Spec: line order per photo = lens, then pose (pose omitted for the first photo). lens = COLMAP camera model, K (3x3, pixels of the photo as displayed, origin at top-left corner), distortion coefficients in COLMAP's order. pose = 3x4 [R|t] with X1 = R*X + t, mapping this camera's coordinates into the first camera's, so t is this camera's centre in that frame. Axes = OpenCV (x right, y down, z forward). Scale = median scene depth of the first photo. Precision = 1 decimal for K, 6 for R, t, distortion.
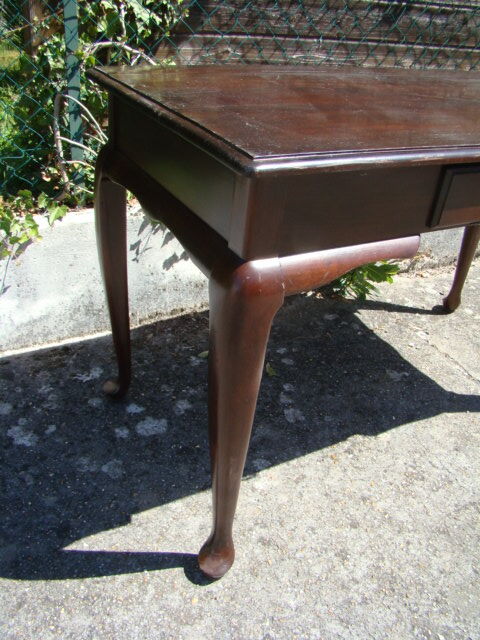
lens RADIAL K [[596.0, 0, 238.8], [0, 596.0, 321.7], [0, 0, 1]] dist [-0.126193, 0.000000]
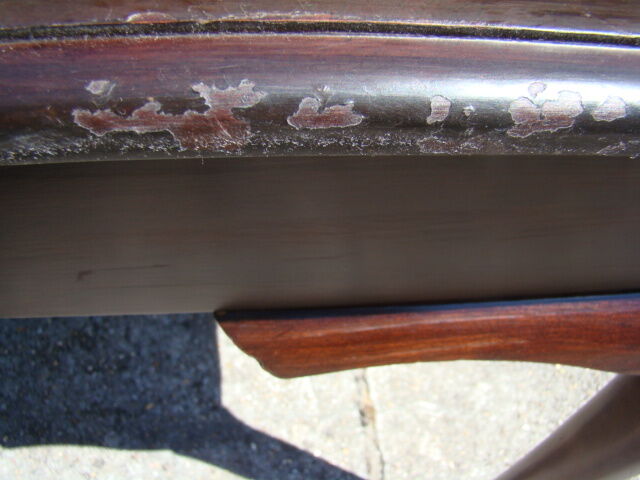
lens RADIAL K [[596.0, 0, 319.4], [0, 596.0, 240.0], [0, 0, 1]] dist [-0.126193, 0.000000]
pose [[0.922847, 0.288108, -0.255631, 0.619028], [-0.196877, 0.923279, 0.329841, -0.113143], [0.331049, -0.254065, 0.908767, 0.437344]]
